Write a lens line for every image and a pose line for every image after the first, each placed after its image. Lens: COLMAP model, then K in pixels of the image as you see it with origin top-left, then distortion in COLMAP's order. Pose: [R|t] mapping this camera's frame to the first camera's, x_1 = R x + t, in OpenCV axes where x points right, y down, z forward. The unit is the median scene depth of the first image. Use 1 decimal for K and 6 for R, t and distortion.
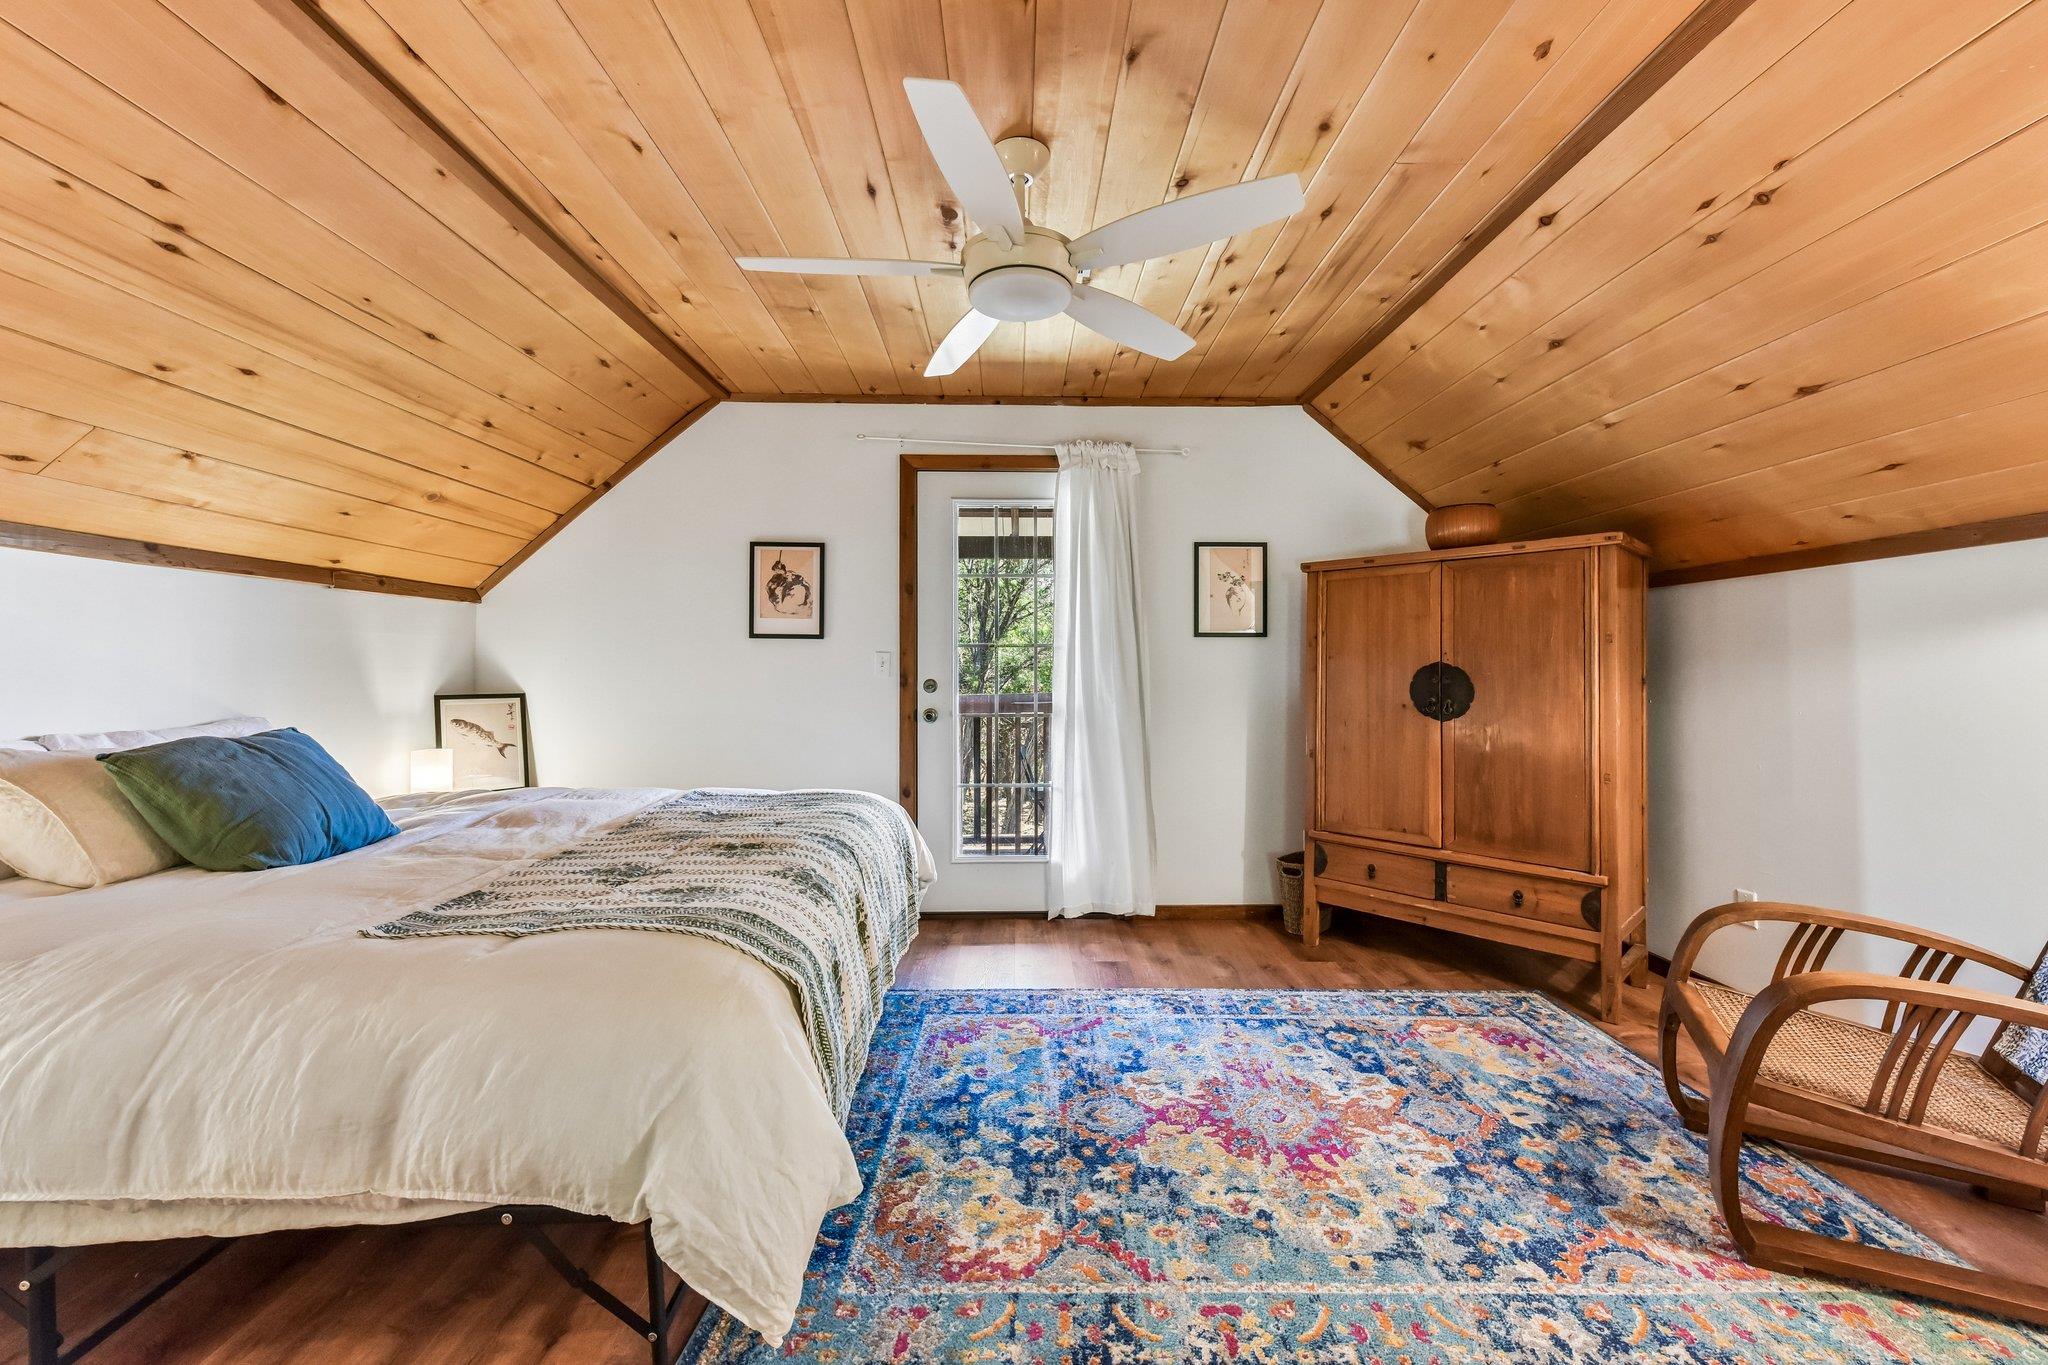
lens RADIAL K [[811.6, 0, 1041.2], [0, 811.6, 679.5], [0, 0, 1]] dist [0.002339, -0.000967]
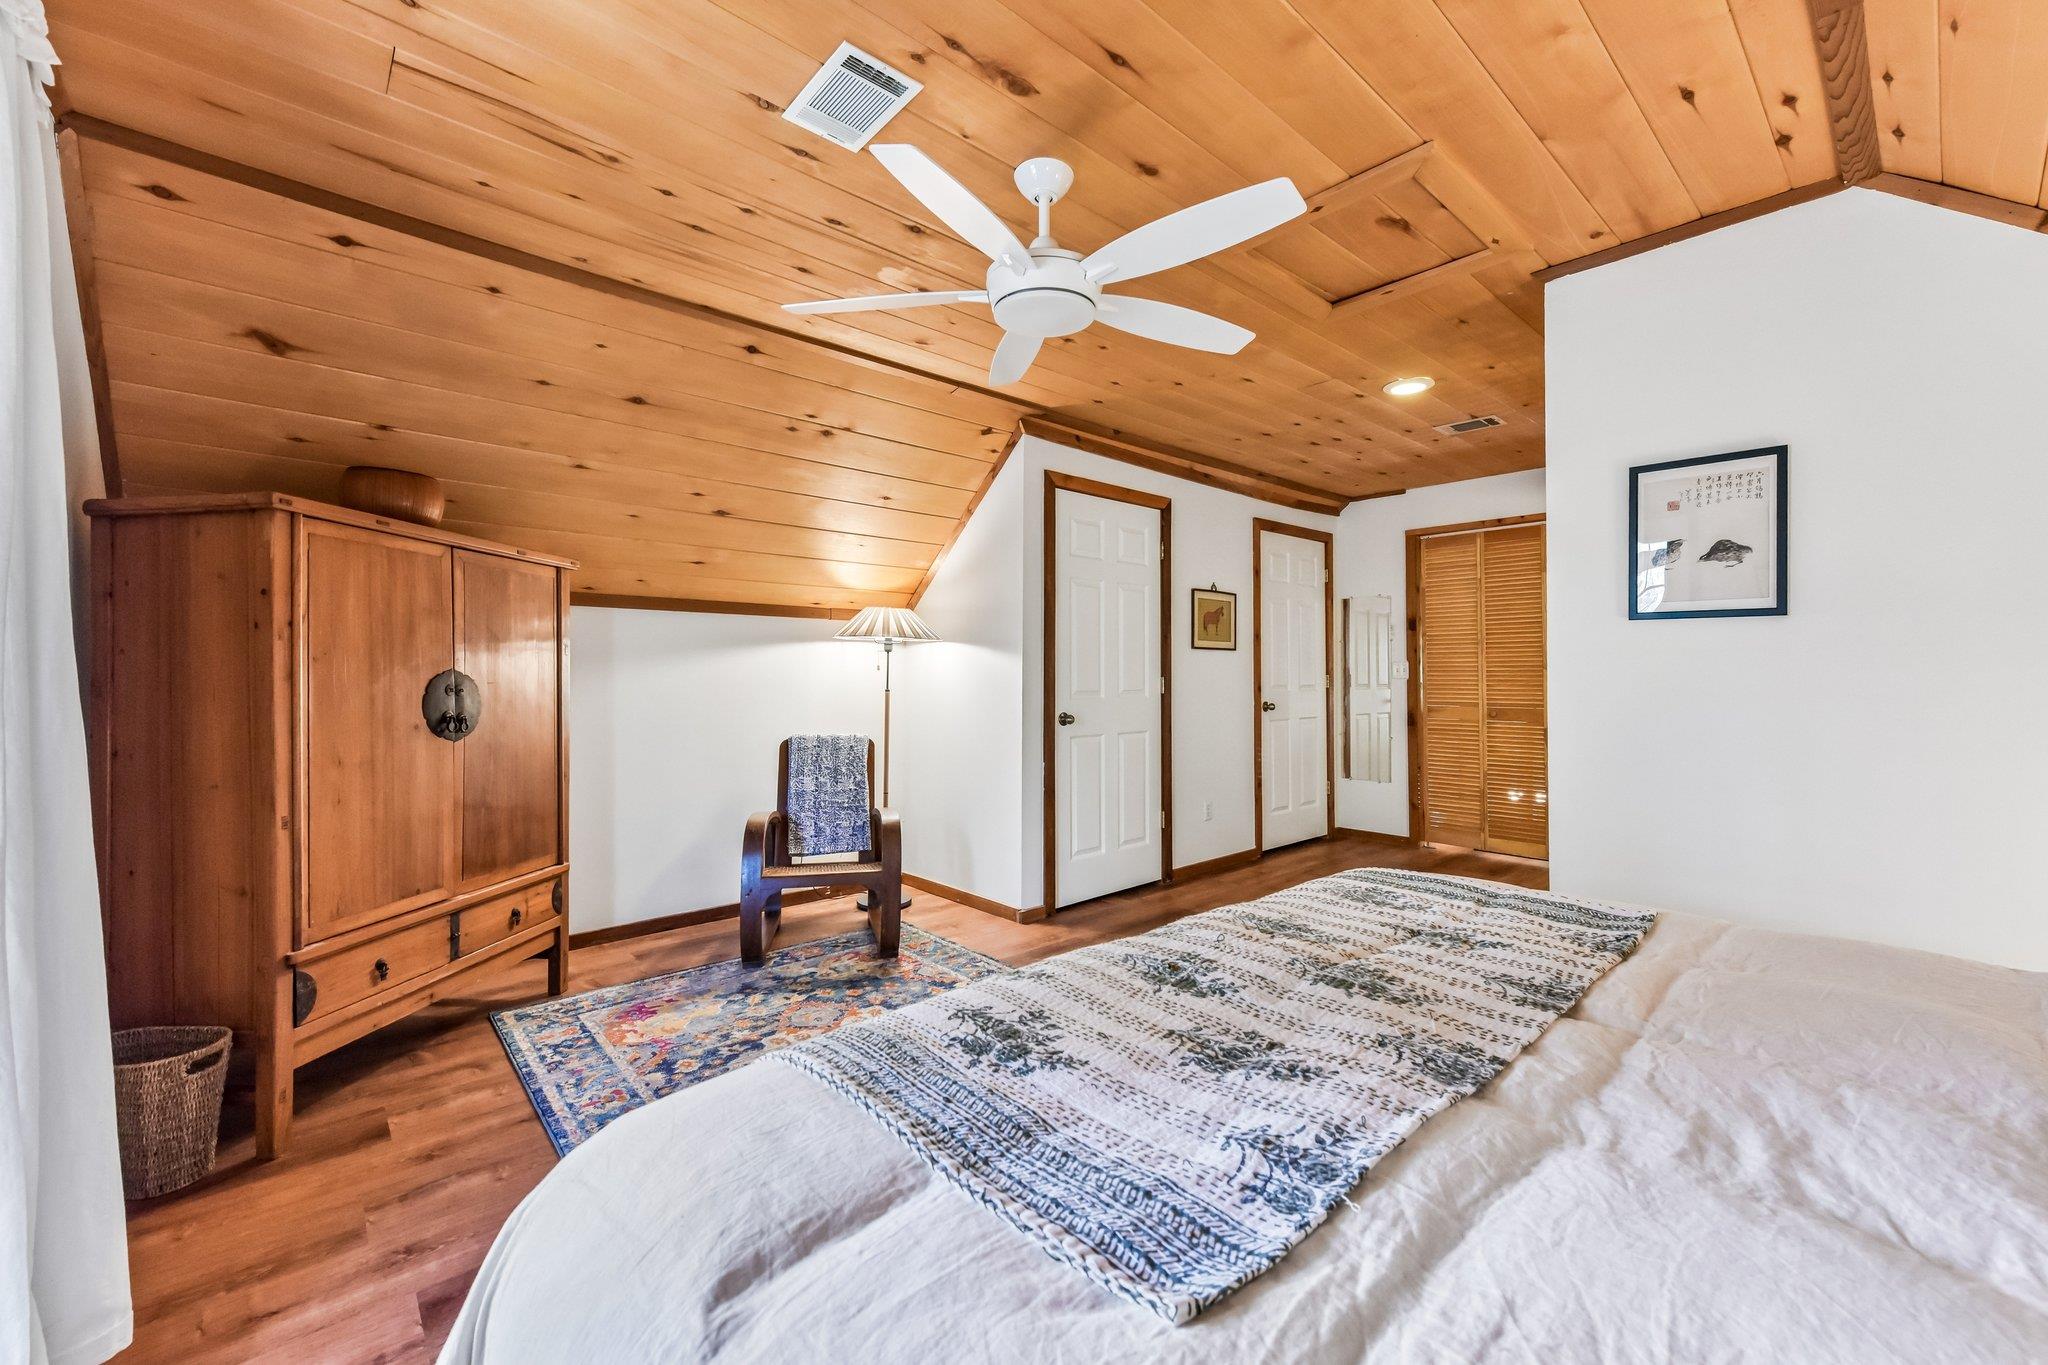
lens RADIAL K [[811.6, 0, 1039.1], [0, 811.6, 677.3], [0, 0, 1]] dist [0.002339, -0.000967]
pose [[-0.654000, -0.000573, 0.756495, -0.620866], [0.003950, 0.999983, 0.004172, -0.016866], [-0.756484, 0.005717, -0.653987, 1.310740]]
